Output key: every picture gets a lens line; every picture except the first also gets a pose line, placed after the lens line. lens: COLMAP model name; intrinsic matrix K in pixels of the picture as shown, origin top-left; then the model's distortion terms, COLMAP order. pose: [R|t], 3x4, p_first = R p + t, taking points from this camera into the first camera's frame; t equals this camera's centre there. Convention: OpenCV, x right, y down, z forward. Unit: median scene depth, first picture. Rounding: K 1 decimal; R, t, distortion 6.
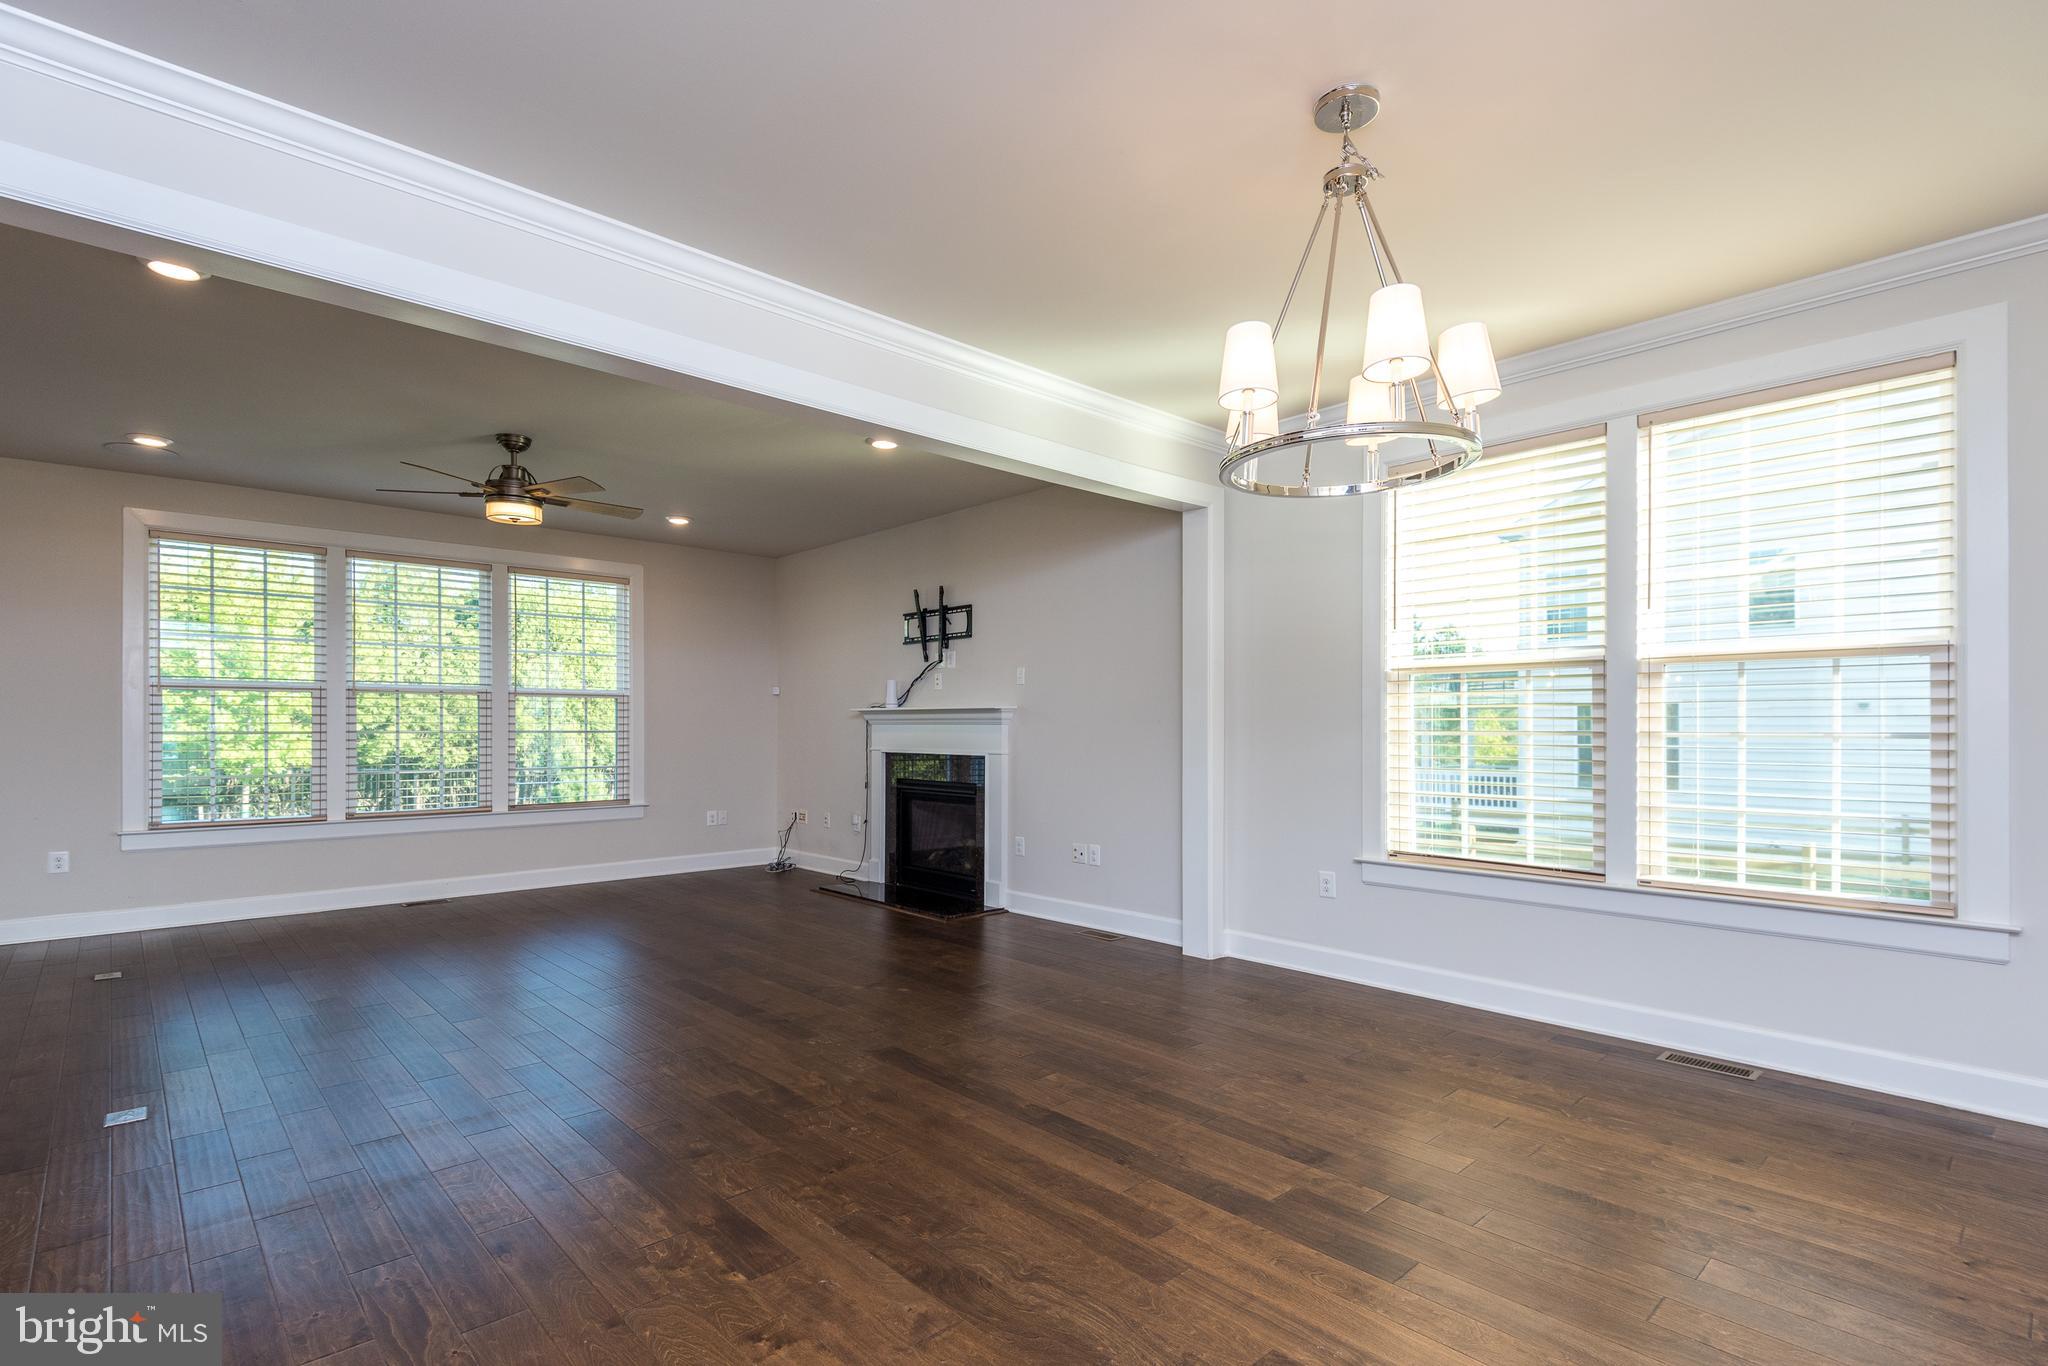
lens RADIAL K [[958.7, 0, 1004.0], [0, 958.7, 739.7], [0, 0, 1]] dist [0.026531, -0.003667]
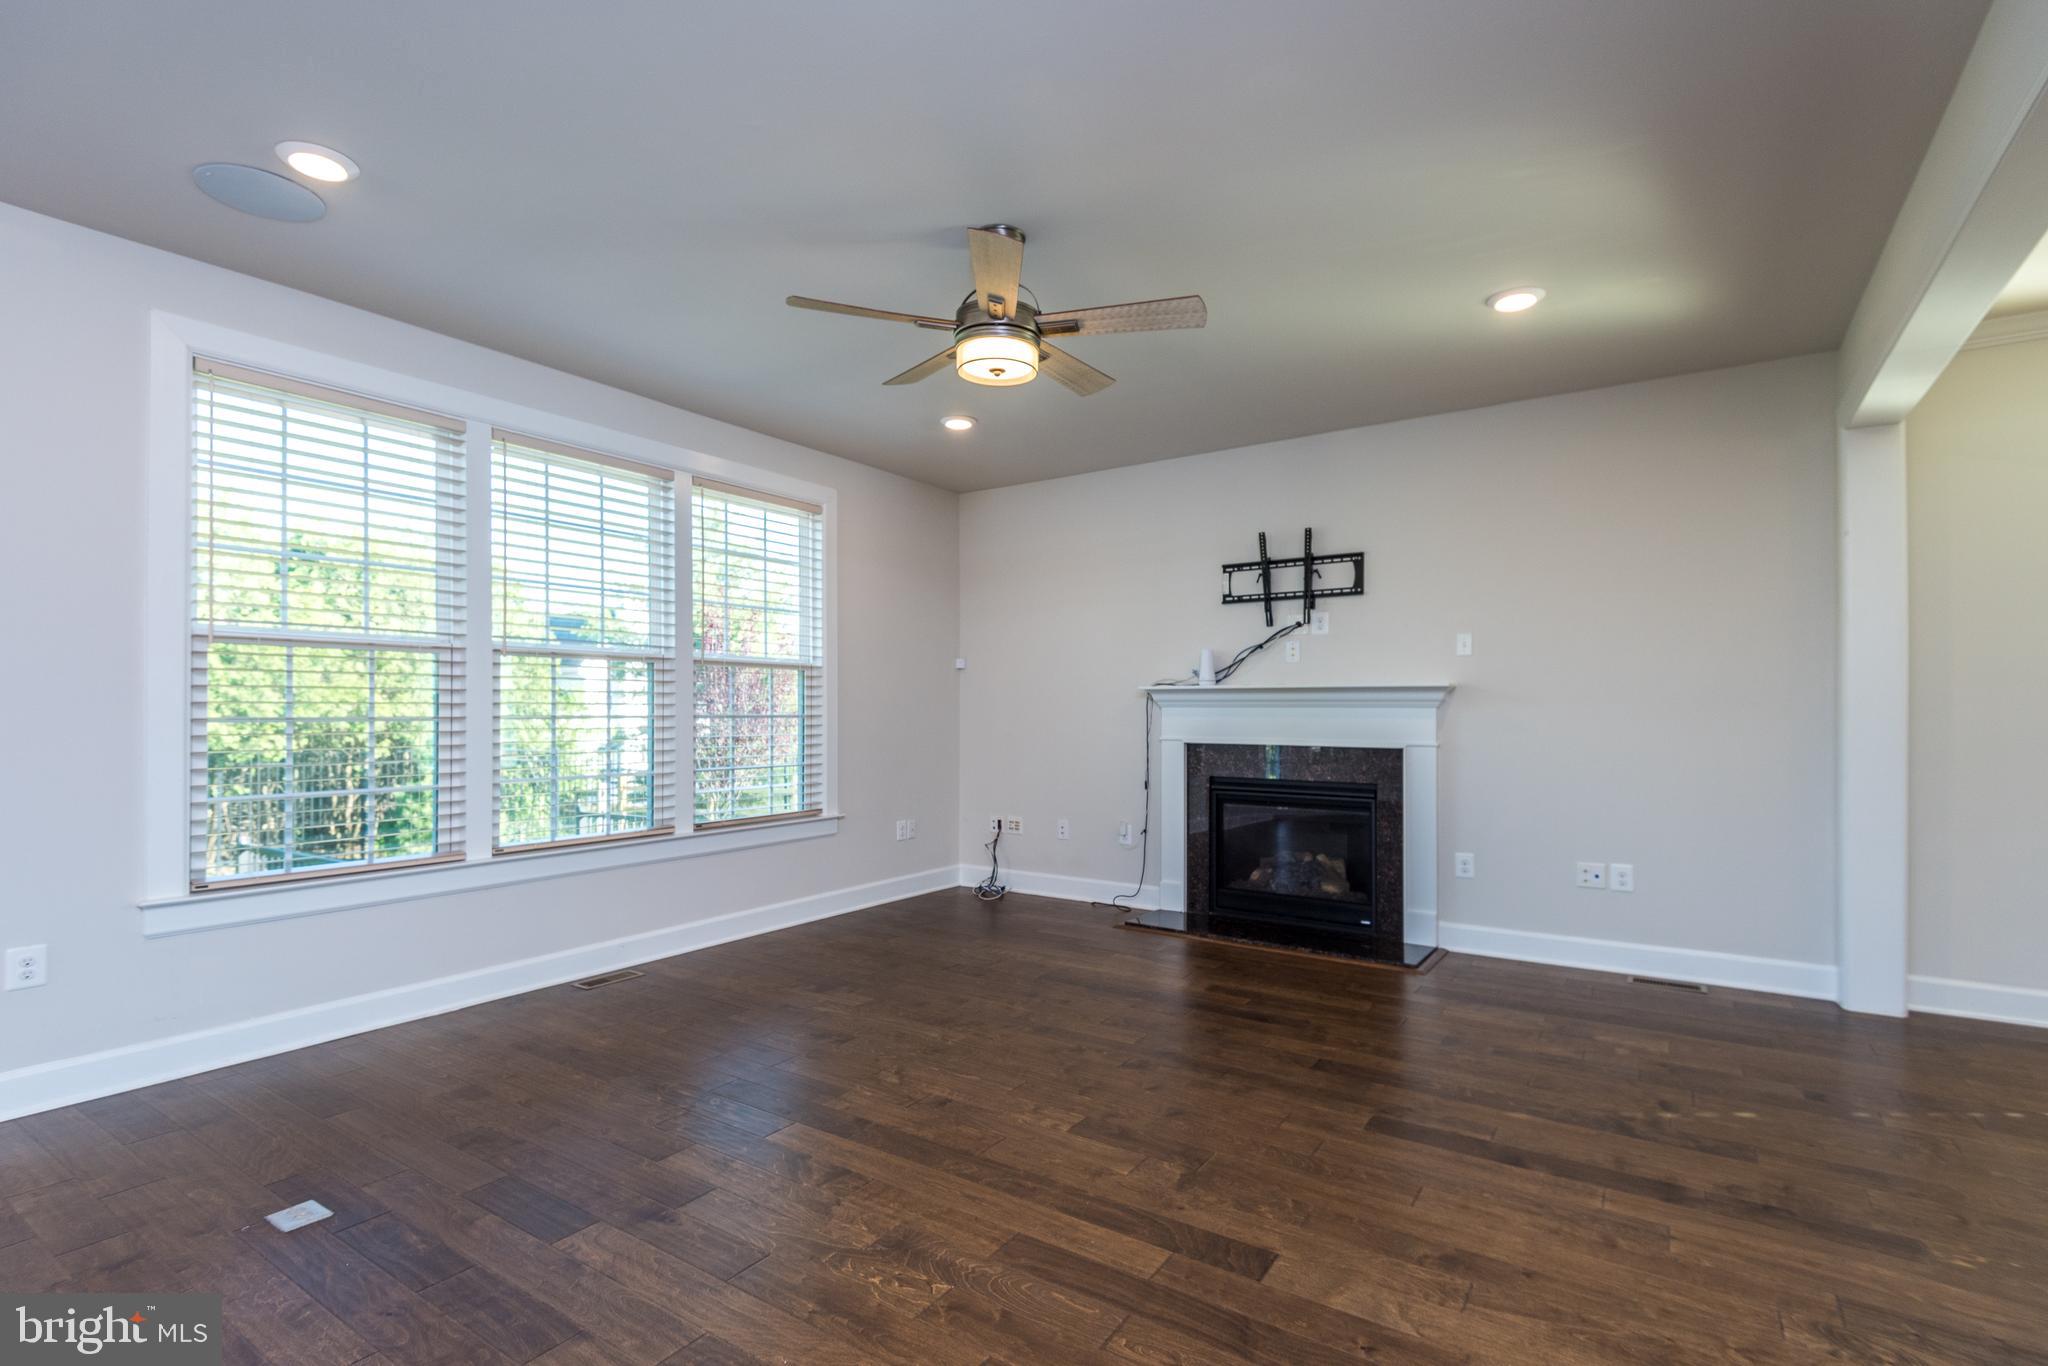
lens RADIAL K [[958.7, 0, 1014.4], [0, 958.7, 715.4], [0, 0, 1]] dist [0.026531, -0.003667]
pose [[0.972385, -0.000552, 0.233383, -0.480619], [0.001648, 0.999988, -0.004504, -0.006132], [-0.233377, 0.004764, 0.972375, 0.303218]]
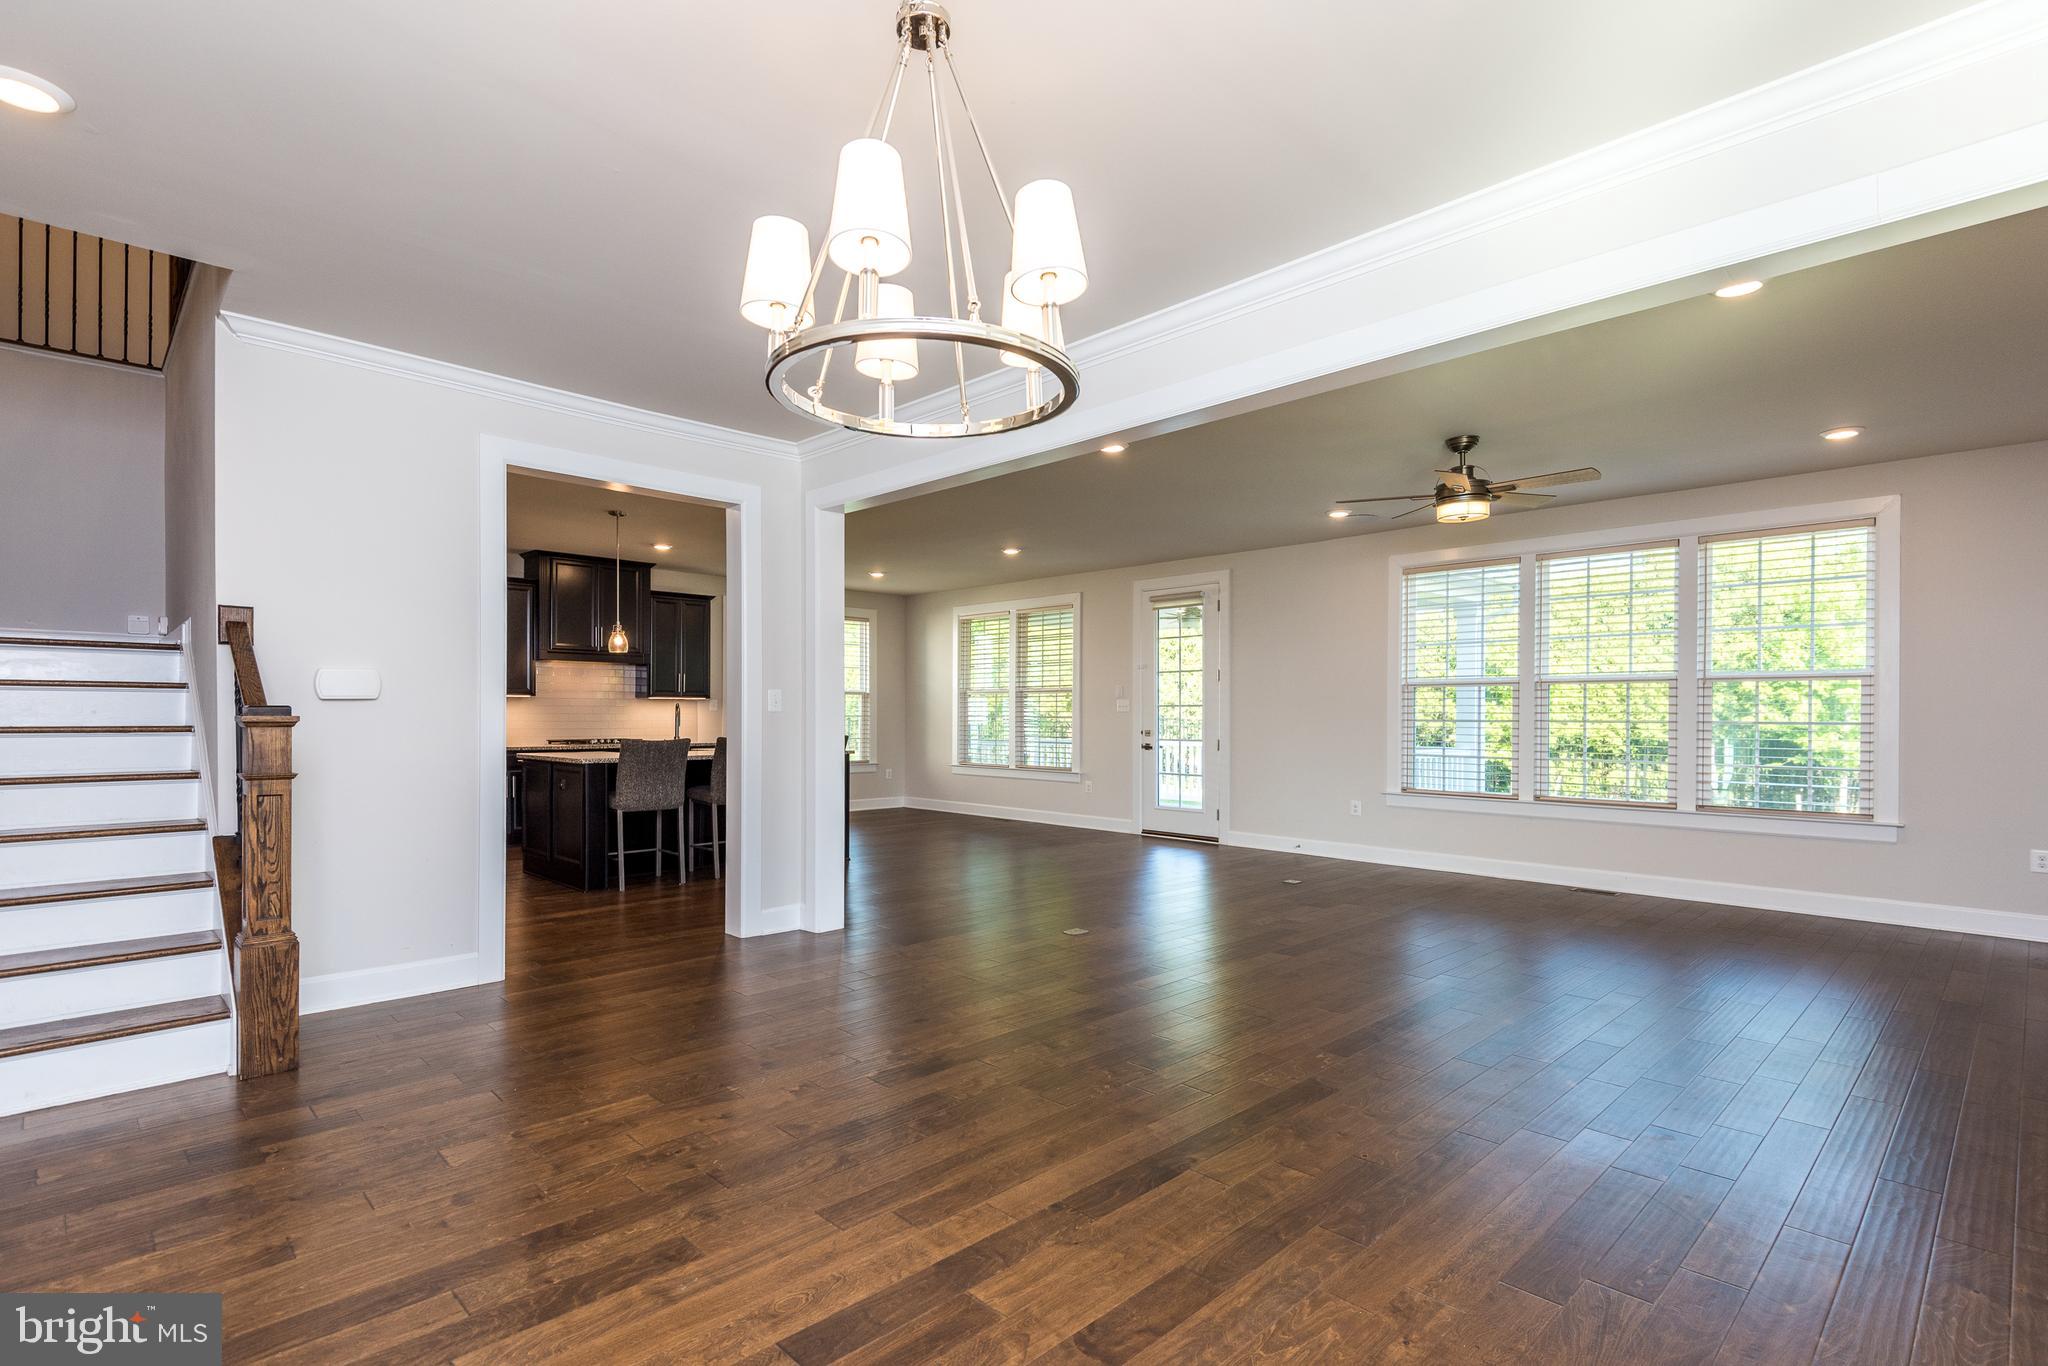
lens RADIAL K [[980.6, 0, 1005.9], [0, 980.6, 704.3], [0, 0, 1]] dist [0.008881, -0.004774]
pose [[0.033161, -0.010633, -0.999393, 0.398251], [-0.015640, 0.999815, -0.011156, -0.004728], [0.999328, 0.016001, 0.032989, 0.355159]]
